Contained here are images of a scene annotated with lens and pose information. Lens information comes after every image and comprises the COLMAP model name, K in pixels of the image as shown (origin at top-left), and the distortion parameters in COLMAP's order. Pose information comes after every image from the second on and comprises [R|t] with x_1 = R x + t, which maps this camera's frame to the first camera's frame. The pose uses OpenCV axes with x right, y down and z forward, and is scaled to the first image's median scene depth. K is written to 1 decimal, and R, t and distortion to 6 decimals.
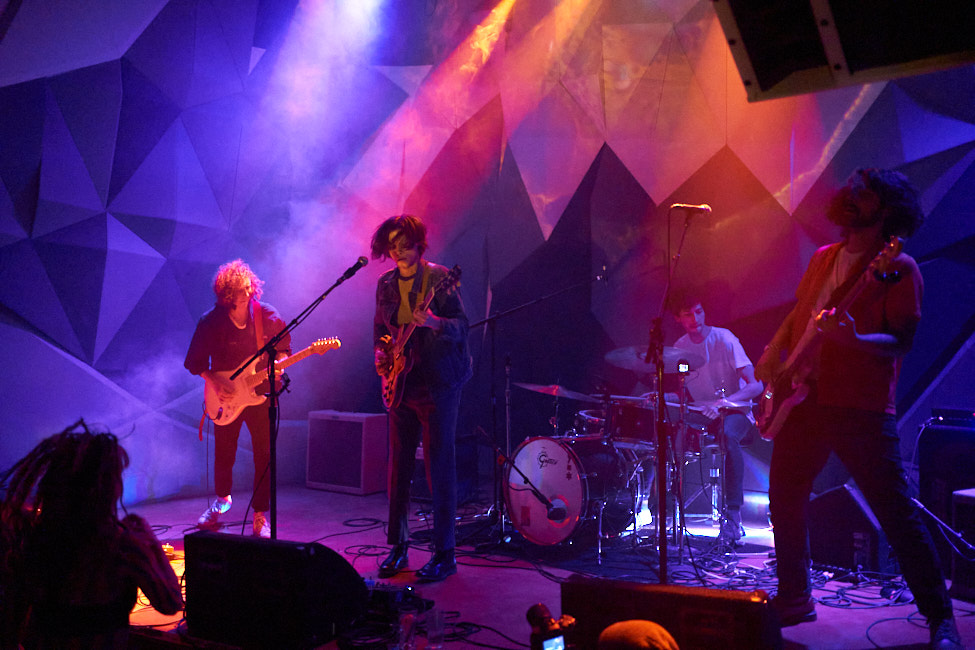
lens RADIAL K [[993.0, 0, 485.3], [0, 993.0, 323.8], [0, 0, 1]] dist [-0.002057, 0.004982]
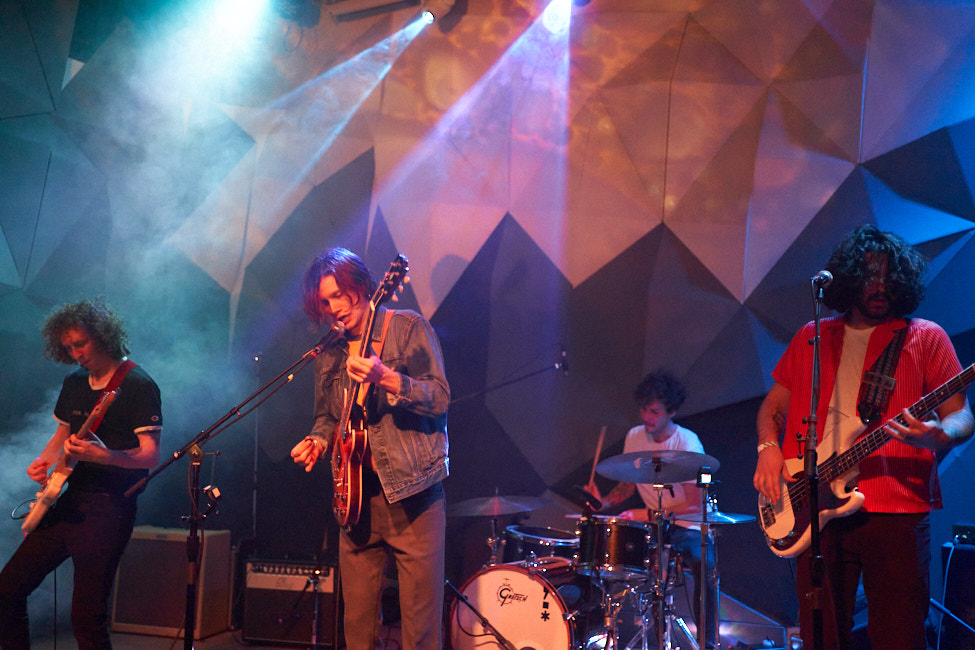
lens RADIAL K [[993.8, 0, 489.5], [0, 993.8, 328.9], [0, 0, 1]] dist [-0.001751, 0.001283]
pose [[0.952480, 0.047256, 0.300913, -0.166417], [-0.019880, 0.995430, -0.093399, 0.001444], [-0.303952, 0.082979, 0.949067, 0.202539]]
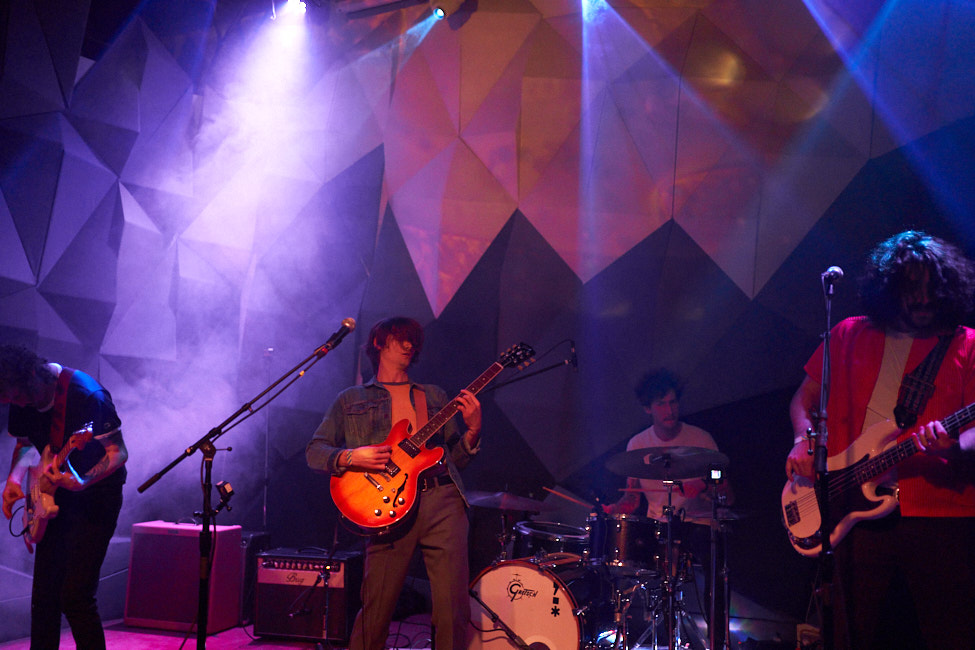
lens RADIAL K [[993.0, 0, 485.3], [0, 993.0, 323.8], [0, 0, 1]] dist [-0.002057, 0.004982]
pose [[0.955735, 0.046725, 0.290495, -0.169004], [-0.020168, 0.995391, -0.093752, 0.001044], [-0.293537, 0.083743, 0.952273, 0.201615]]
